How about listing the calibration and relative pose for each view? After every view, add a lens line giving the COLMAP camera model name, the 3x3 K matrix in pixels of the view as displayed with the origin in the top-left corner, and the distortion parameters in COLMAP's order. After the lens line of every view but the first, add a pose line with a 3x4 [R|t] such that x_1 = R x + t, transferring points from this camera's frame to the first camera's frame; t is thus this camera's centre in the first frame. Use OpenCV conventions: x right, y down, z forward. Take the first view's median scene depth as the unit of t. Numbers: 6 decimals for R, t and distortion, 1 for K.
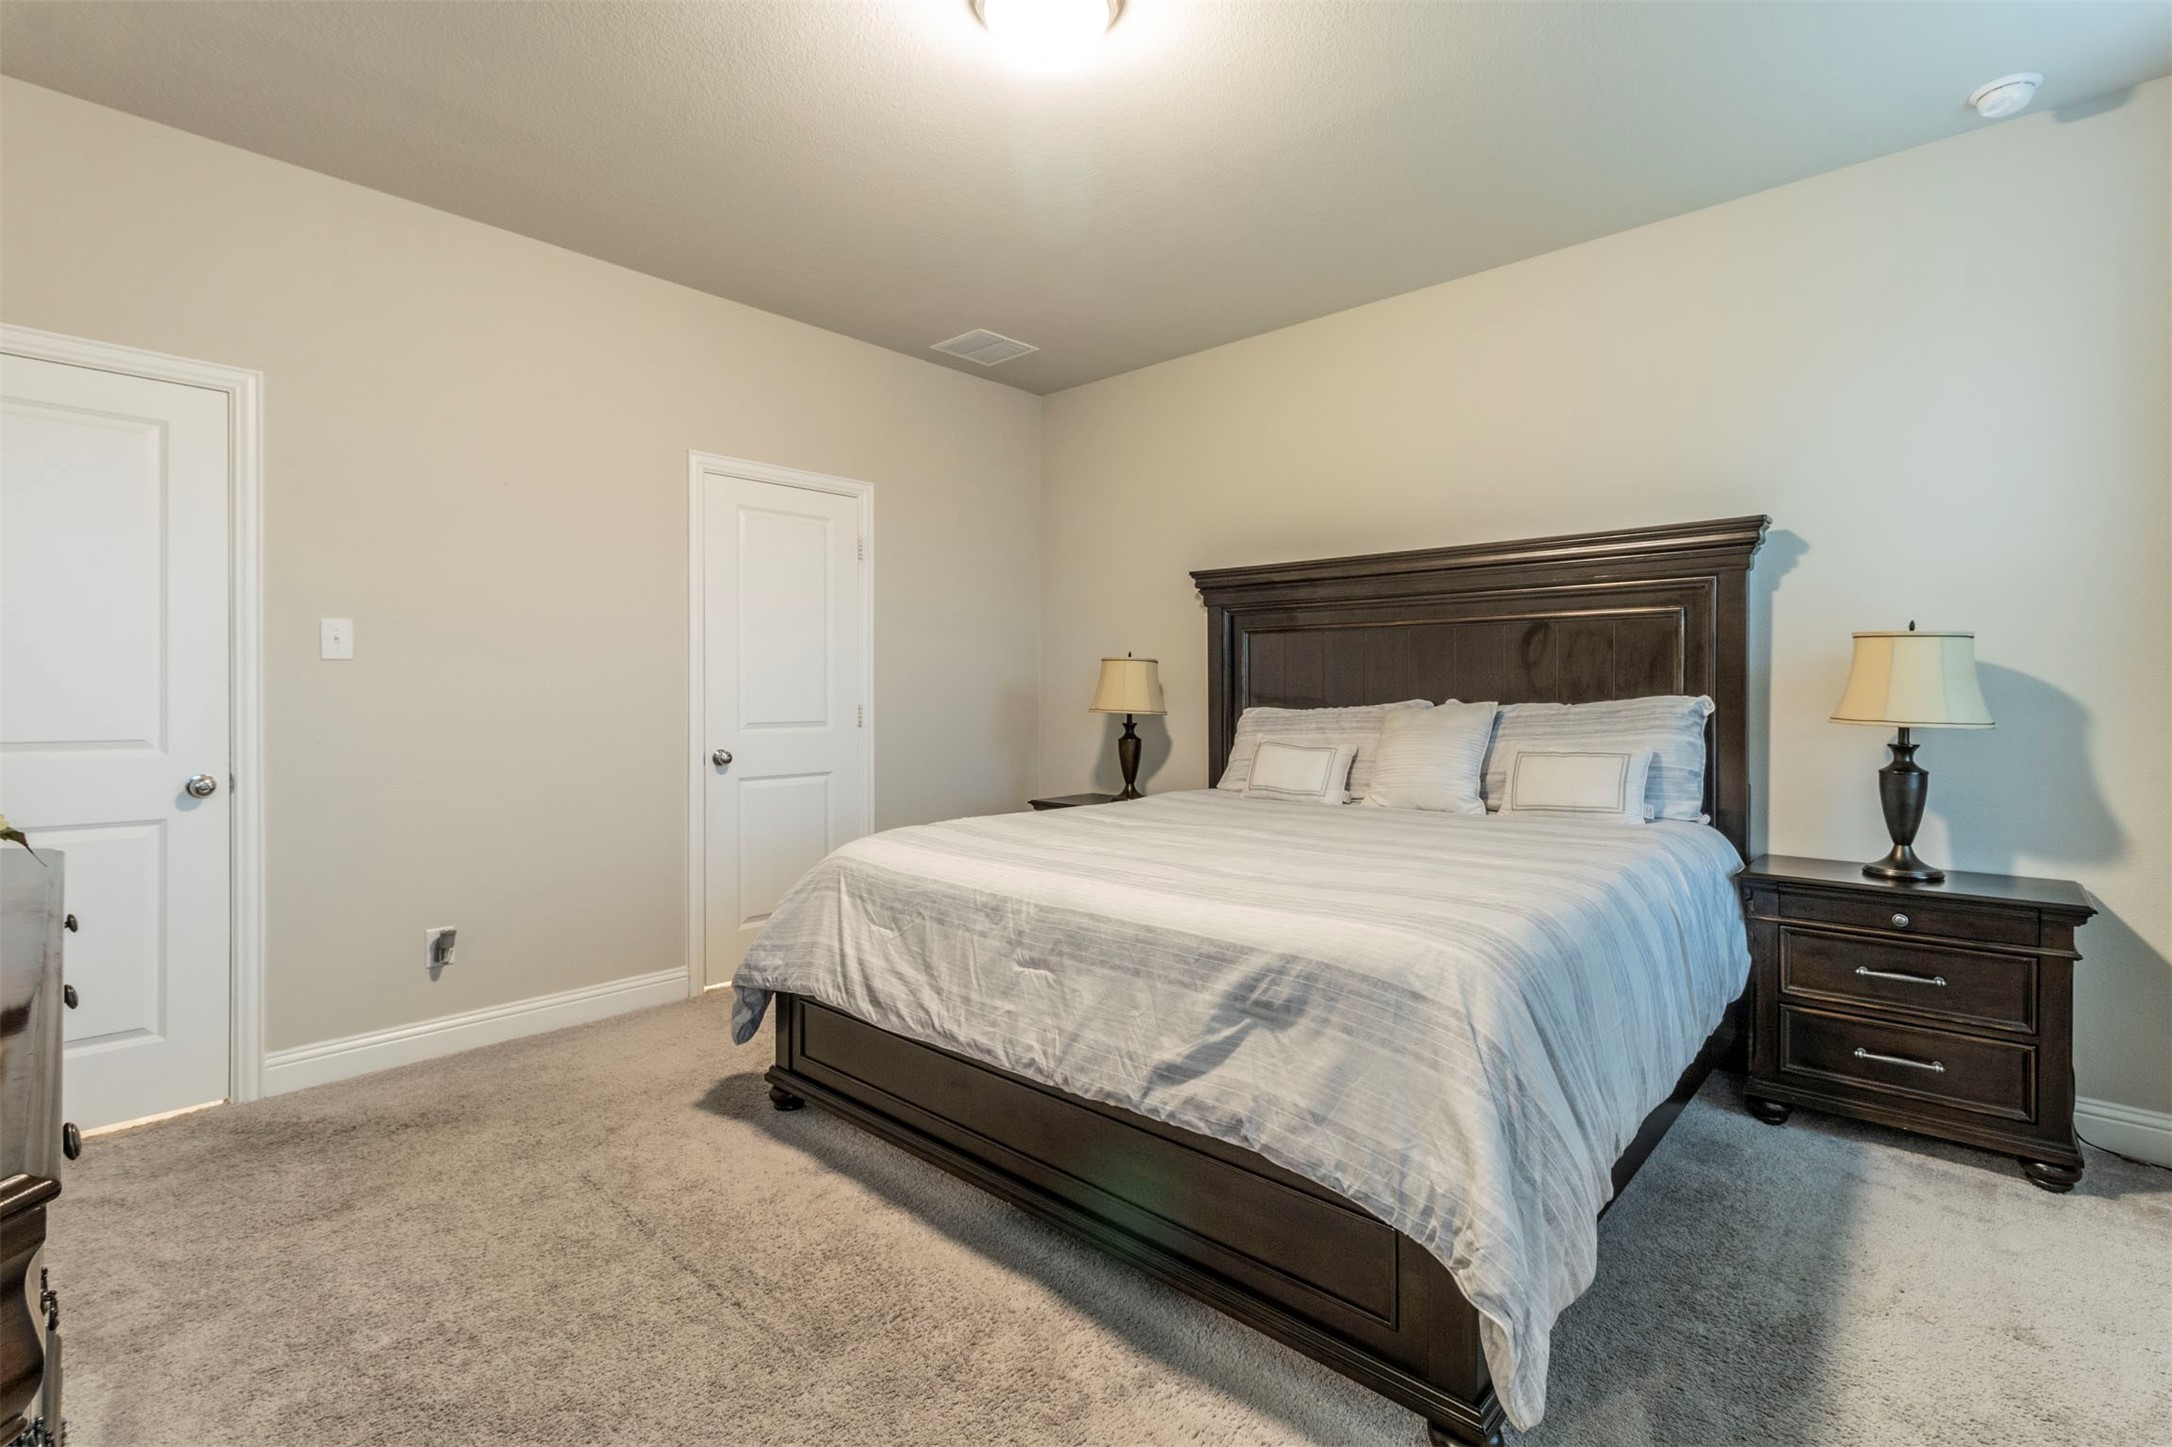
lens RADIAL K [[1000.4, 0, 1087.6], [0, 1000.4, 710.0], [0, 0, 1]] dist [0.002577, -0.000801]
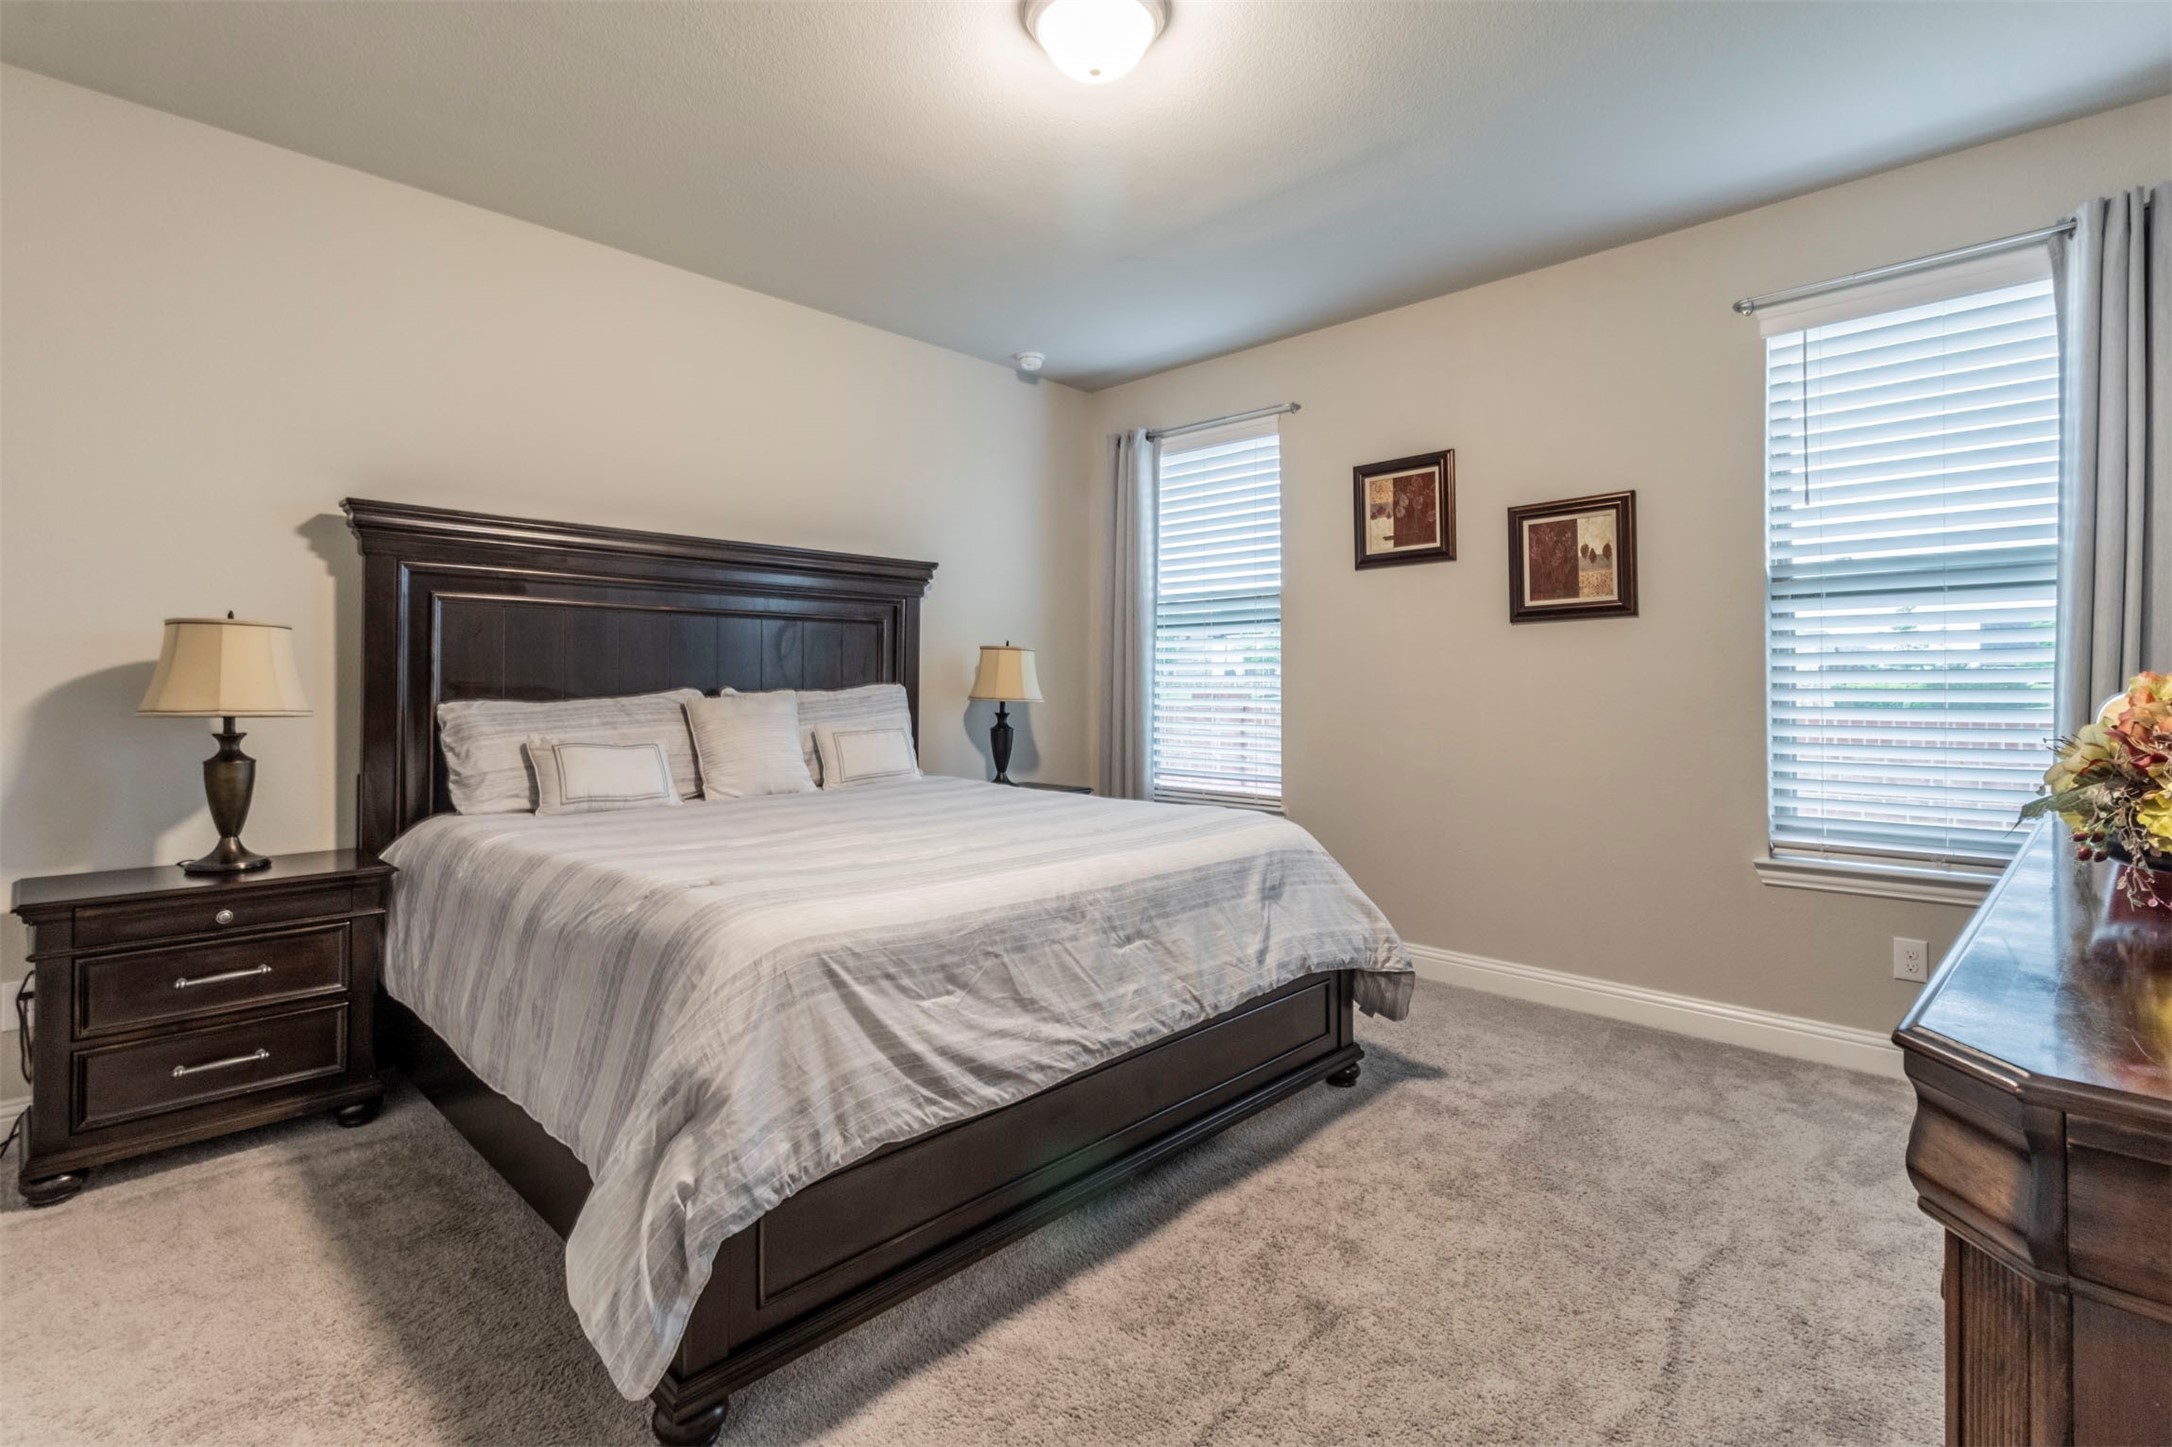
lens RADIAL K [[1000.4, 0, 1120.4], [0, 1000.4, 684.2], [0, 0, 1]] dist [0.002577, -0.000801]
pose [[0.013483, -0.002484, 0.999906, -0.955282], [0.014901, 0.999886, 0.002283, -0.015883], [-0.999798, 0.014869, 0.013519, 0.854907]]
